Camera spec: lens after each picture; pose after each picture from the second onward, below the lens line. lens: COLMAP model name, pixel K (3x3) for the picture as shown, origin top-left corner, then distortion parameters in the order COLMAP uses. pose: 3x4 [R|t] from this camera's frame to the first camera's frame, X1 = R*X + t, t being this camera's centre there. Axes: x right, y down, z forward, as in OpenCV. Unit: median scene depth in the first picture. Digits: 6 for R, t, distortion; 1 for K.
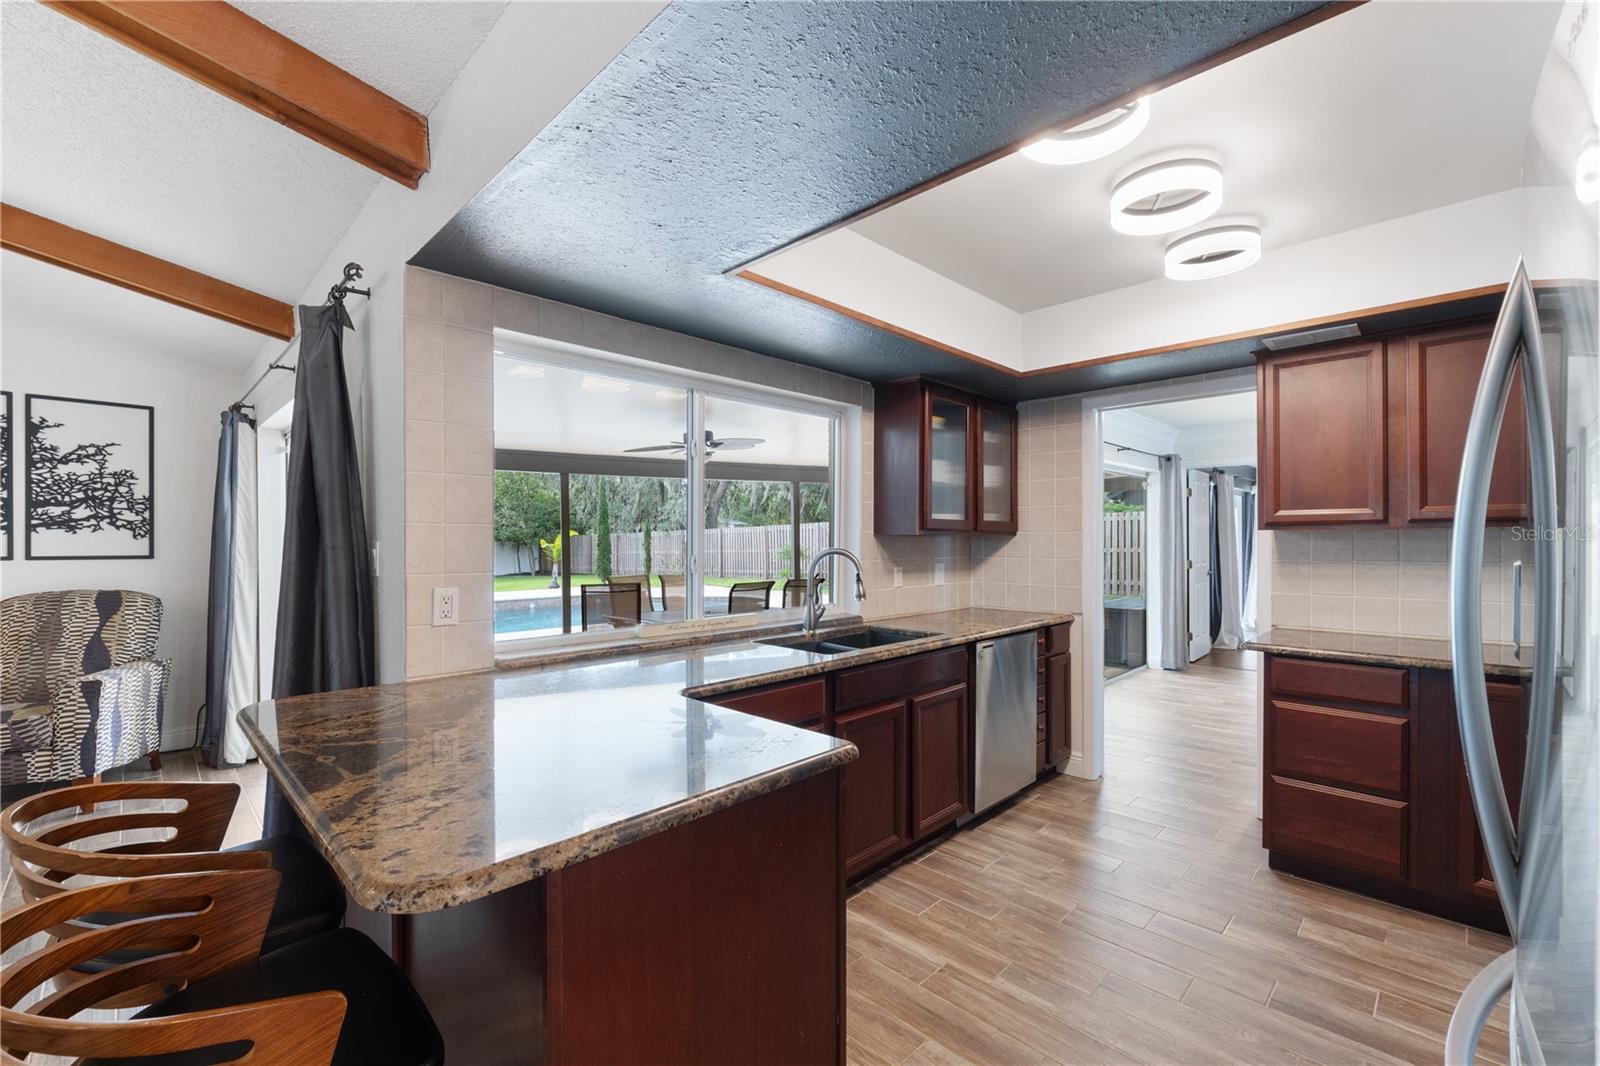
lens RADIAL K [[674.0, 0, 808.7], [0, 674.0, 529.5], [0, 0, 1]] dist [-0.006781, 0.000245]
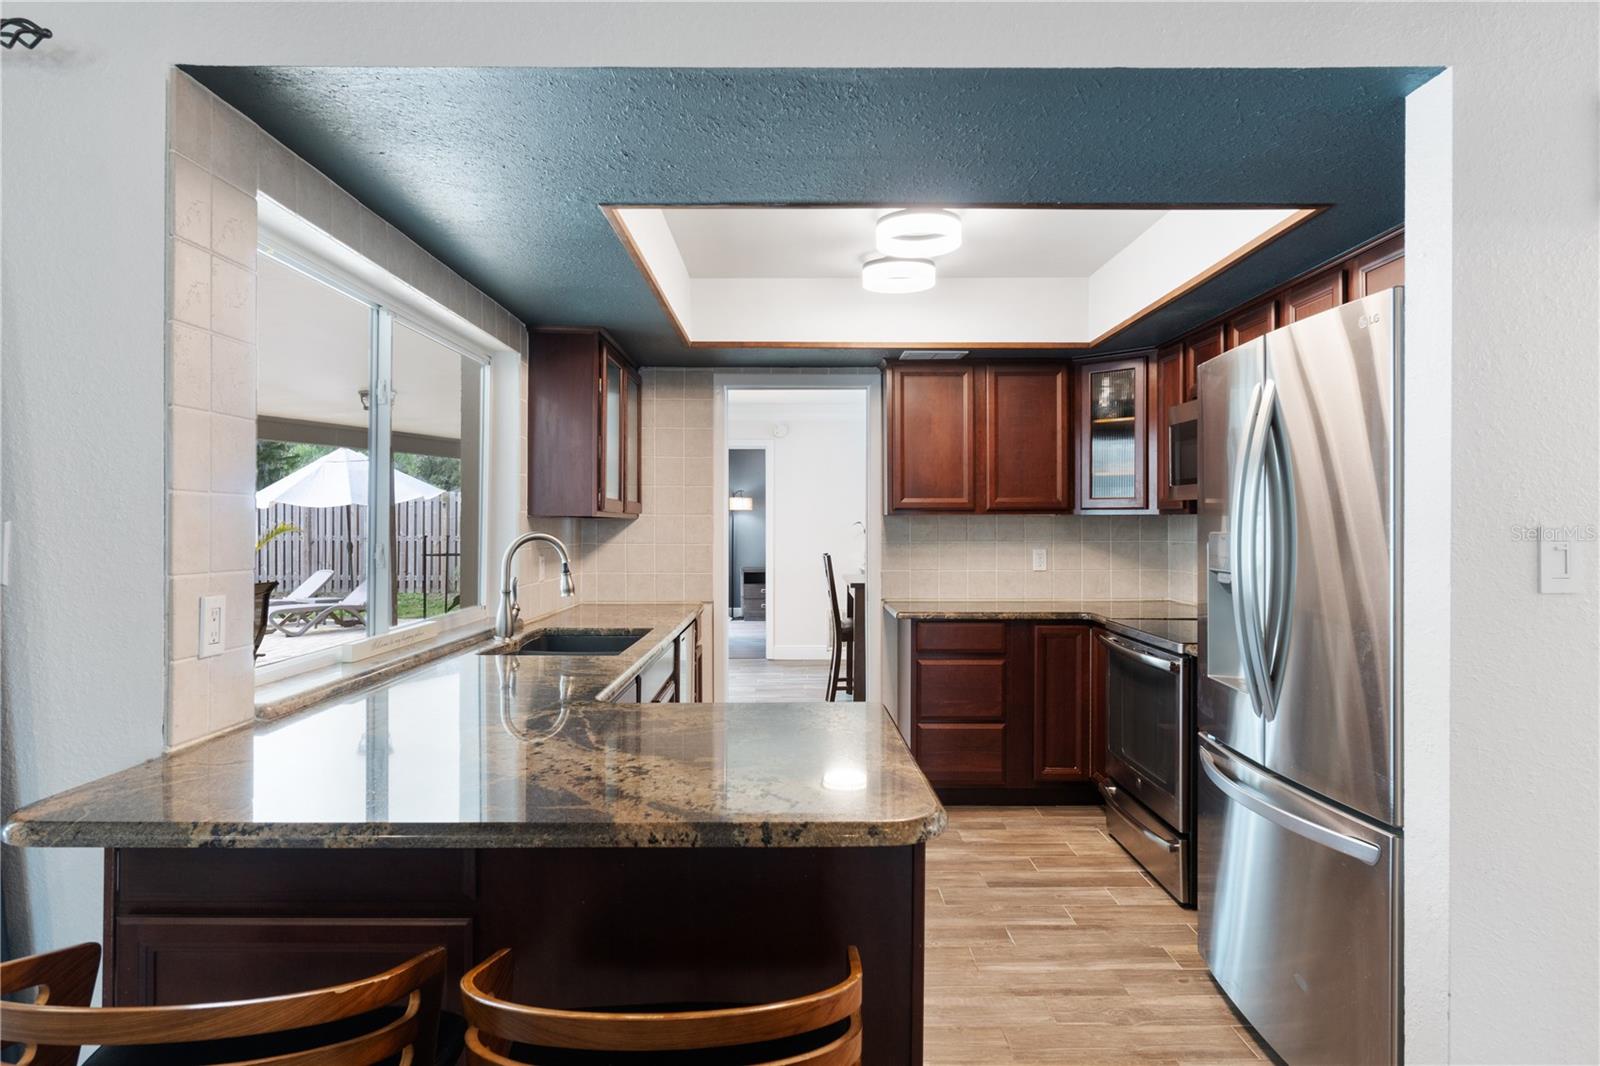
lens RADIAL K [[912.0, 0, 801.1], [0, 912.0, 501.8], [0, 0, 1]] dist [-0.001078, -0.001218]
pose [[0.709175, 0.019741, 0.704756, -0.534736], [-0.013063, 0.999804, -0.014861, 0.003484], [-0.704912, 0.001333, 0.709294, 0.009964]]
